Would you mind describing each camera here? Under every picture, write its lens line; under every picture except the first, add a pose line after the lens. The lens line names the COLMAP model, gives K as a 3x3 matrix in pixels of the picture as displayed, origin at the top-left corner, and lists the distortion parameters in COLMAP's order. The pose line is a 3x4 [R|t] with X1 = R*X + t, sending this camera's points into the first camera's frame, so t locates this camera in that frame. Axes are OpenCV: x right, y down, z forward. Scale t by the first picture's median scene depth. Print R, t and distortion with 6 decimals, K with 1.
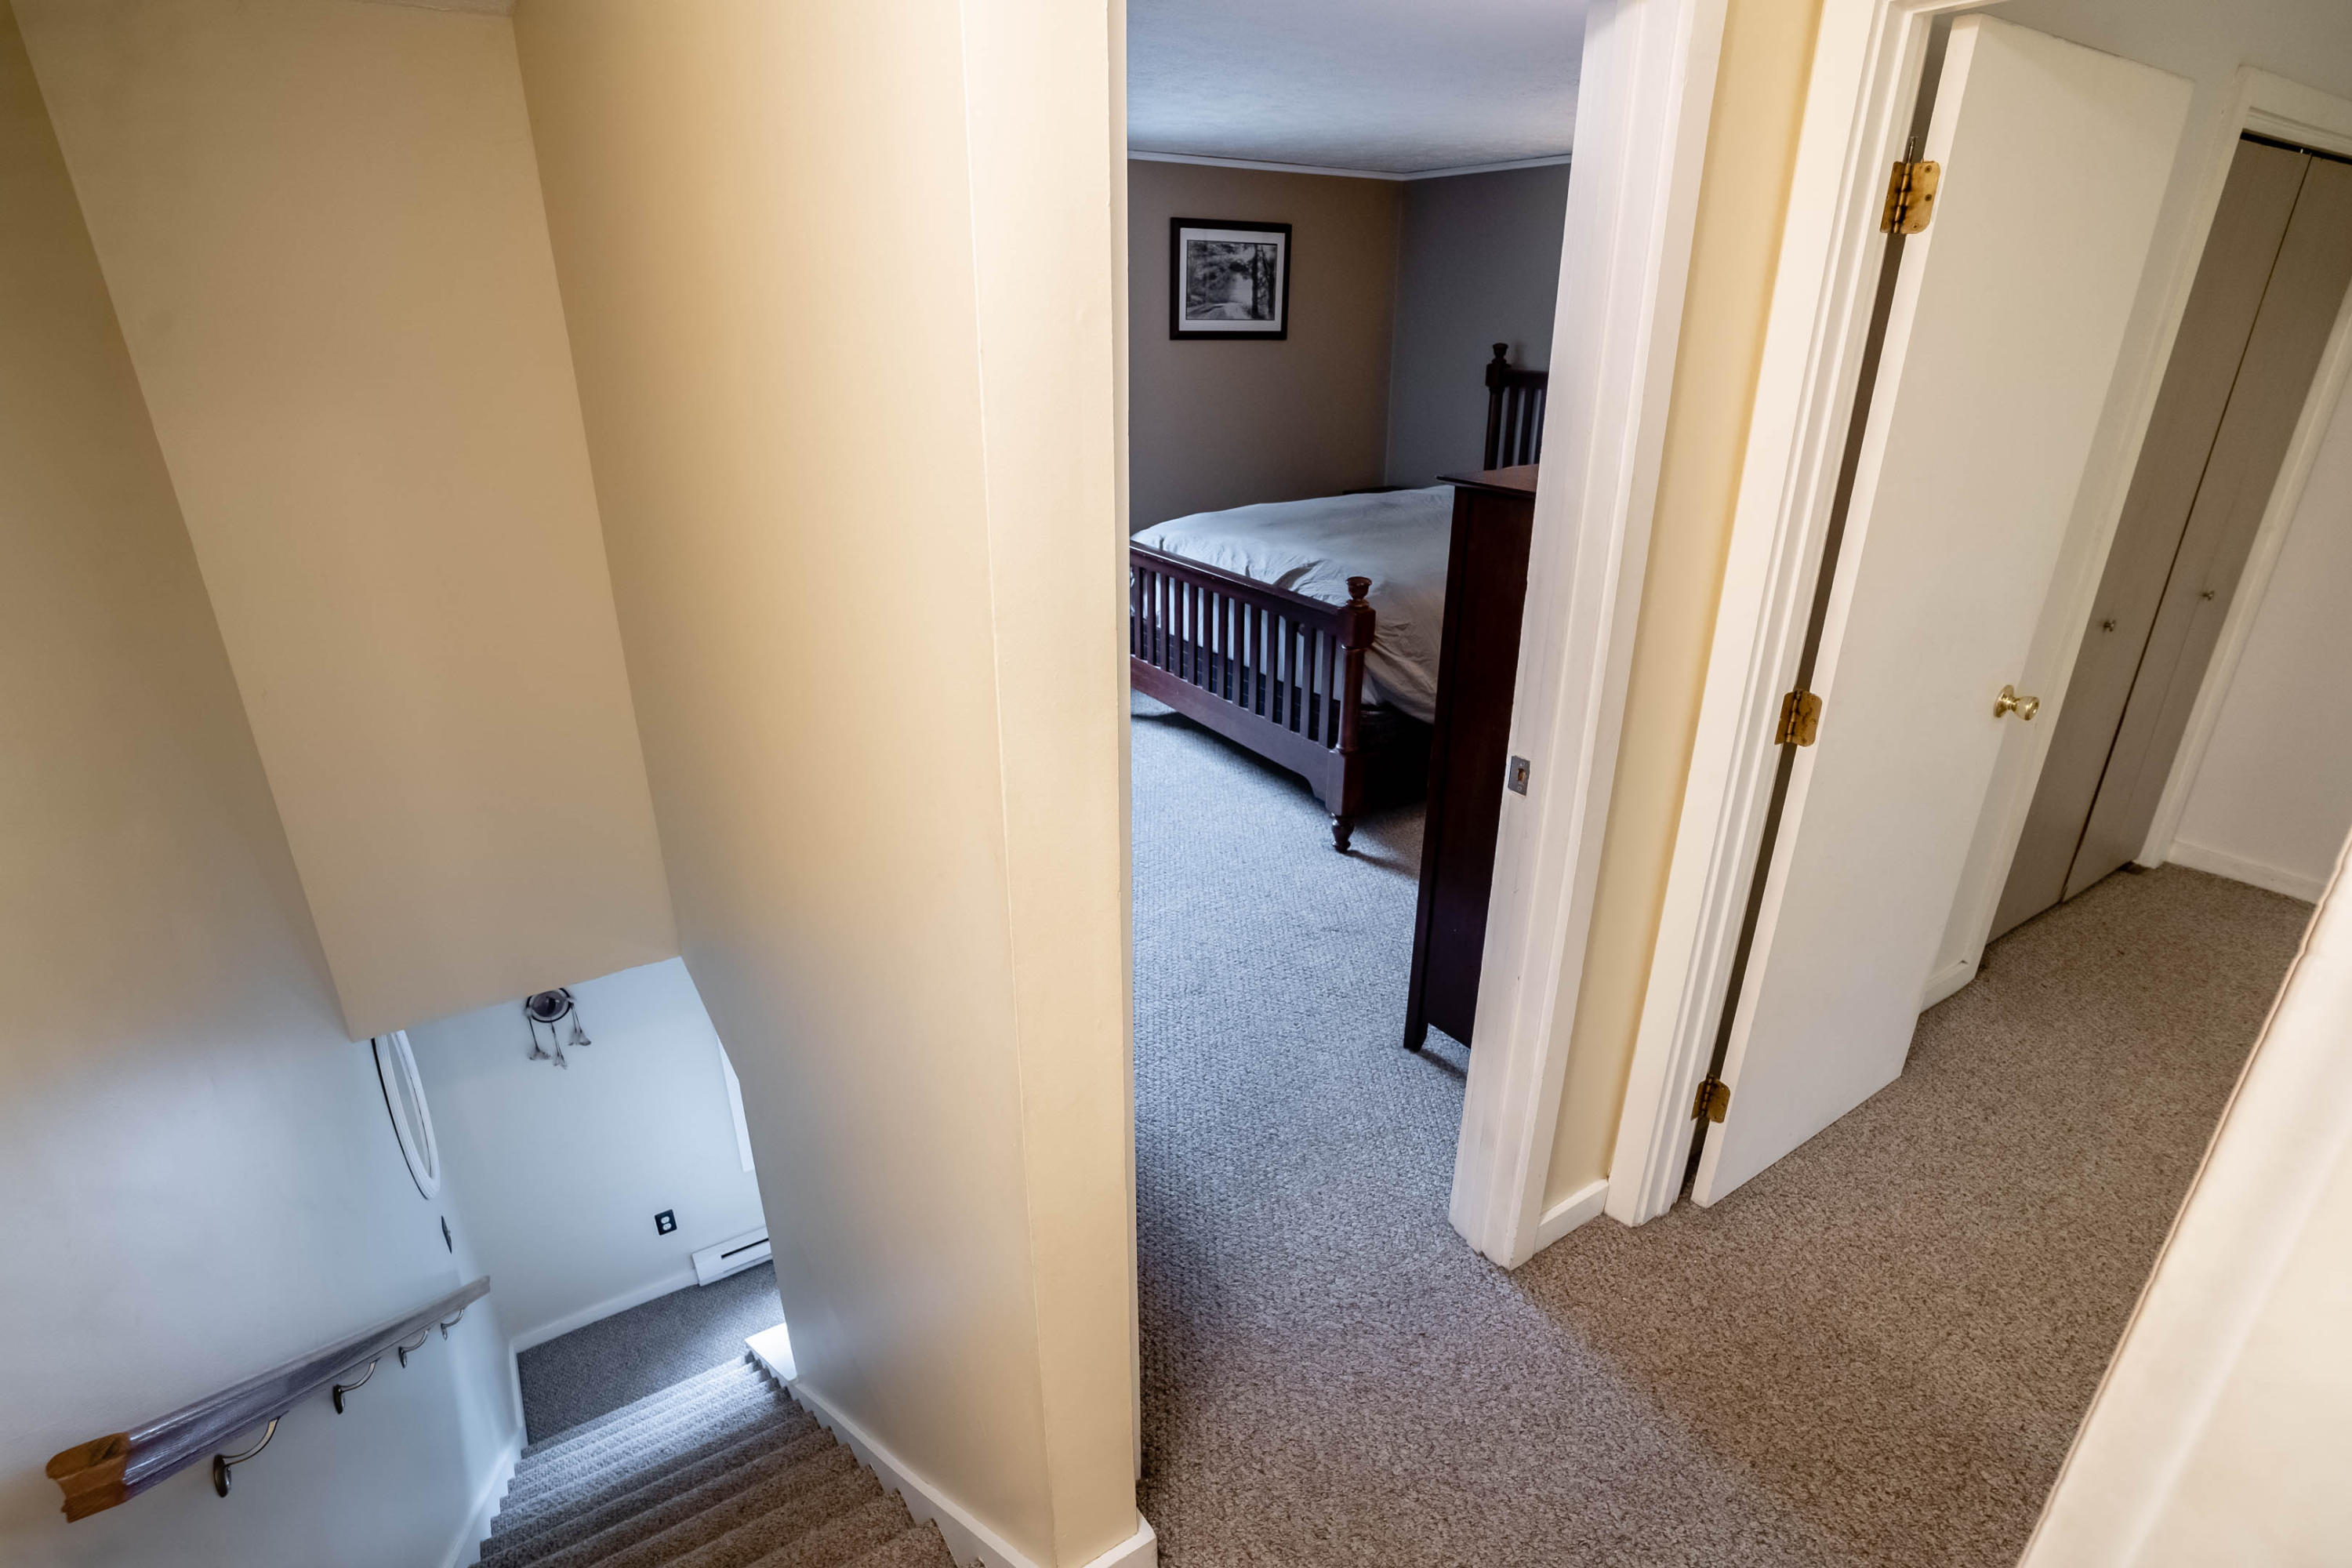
lens RADIAL K [[1157.4, 0, 1171.0], [0, 1157.4, 790.9], [0, 0, 1]] dist [-0.078794, 0.033958]
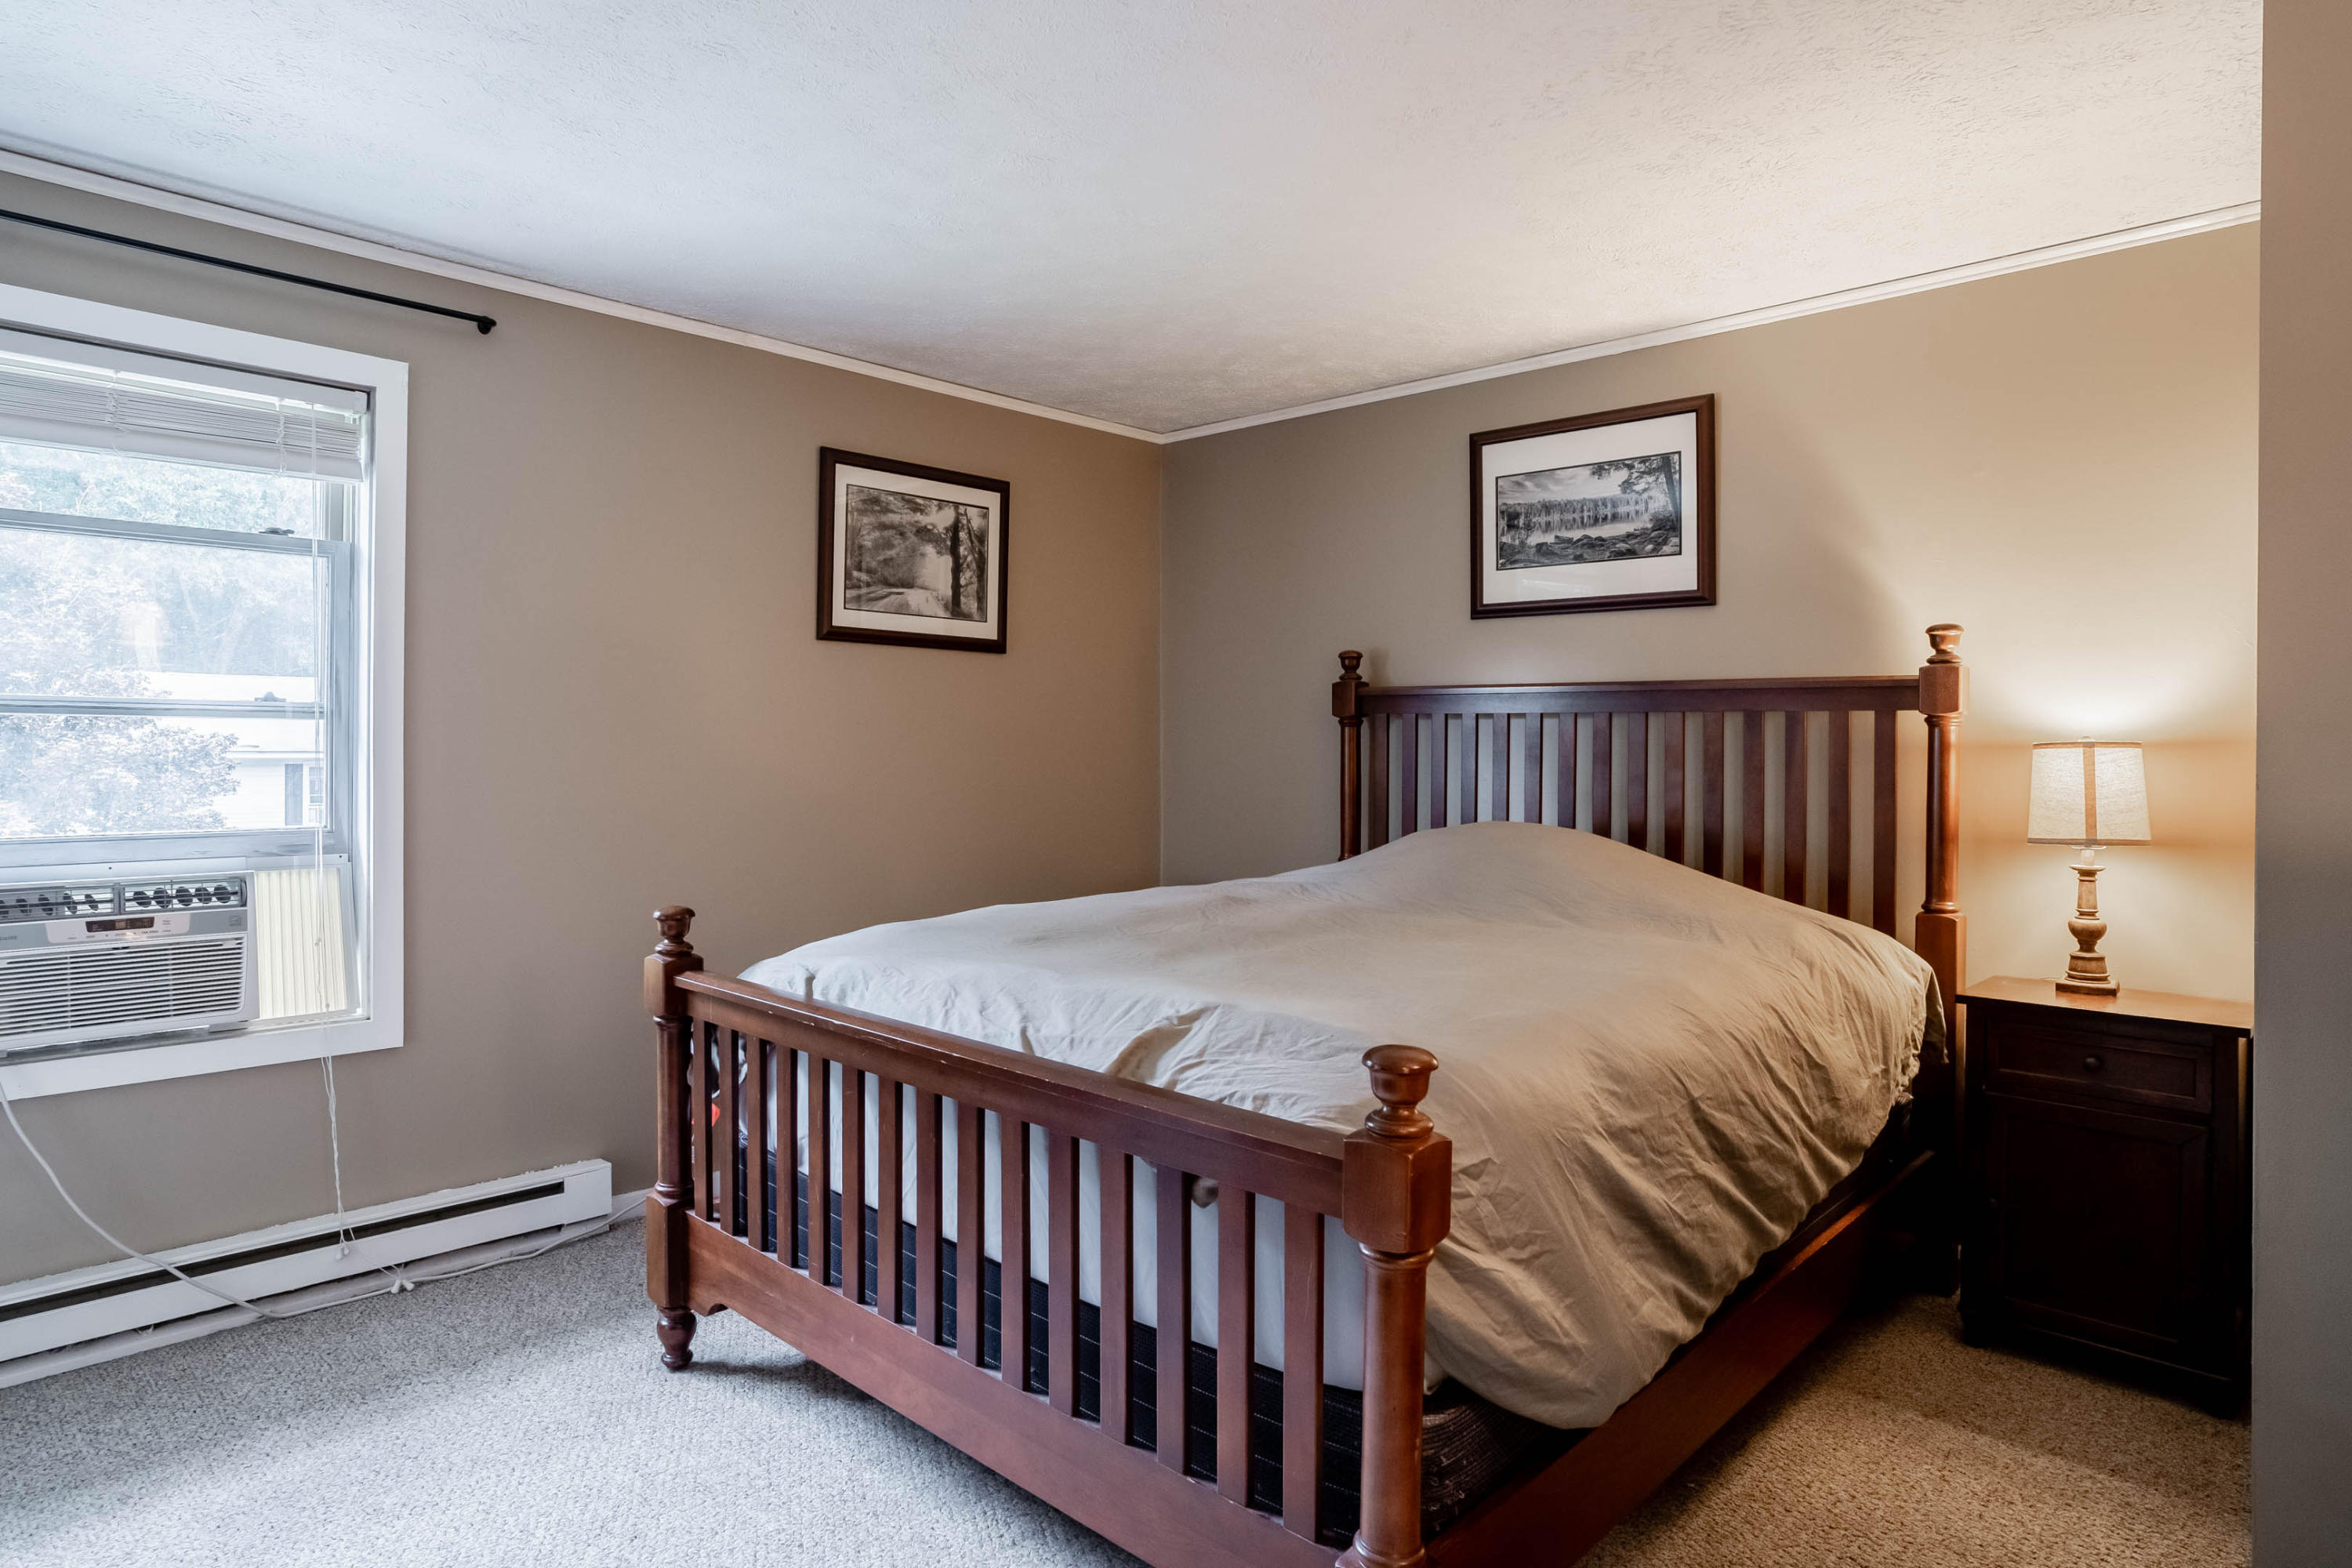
lens RADIAL K [[1309.1, 0, 1080.1], [0, 1309.1, 750.5], [0, 0, 1]] dist [-0.046867, 0.000854]
pose [[0.976315, 0.004565, 0.216308, -0.014567], [0.079044, 0.923141, -0.376249, -0.085693], [-0.201400, 0.384436, 0.900915, 0.420103]]
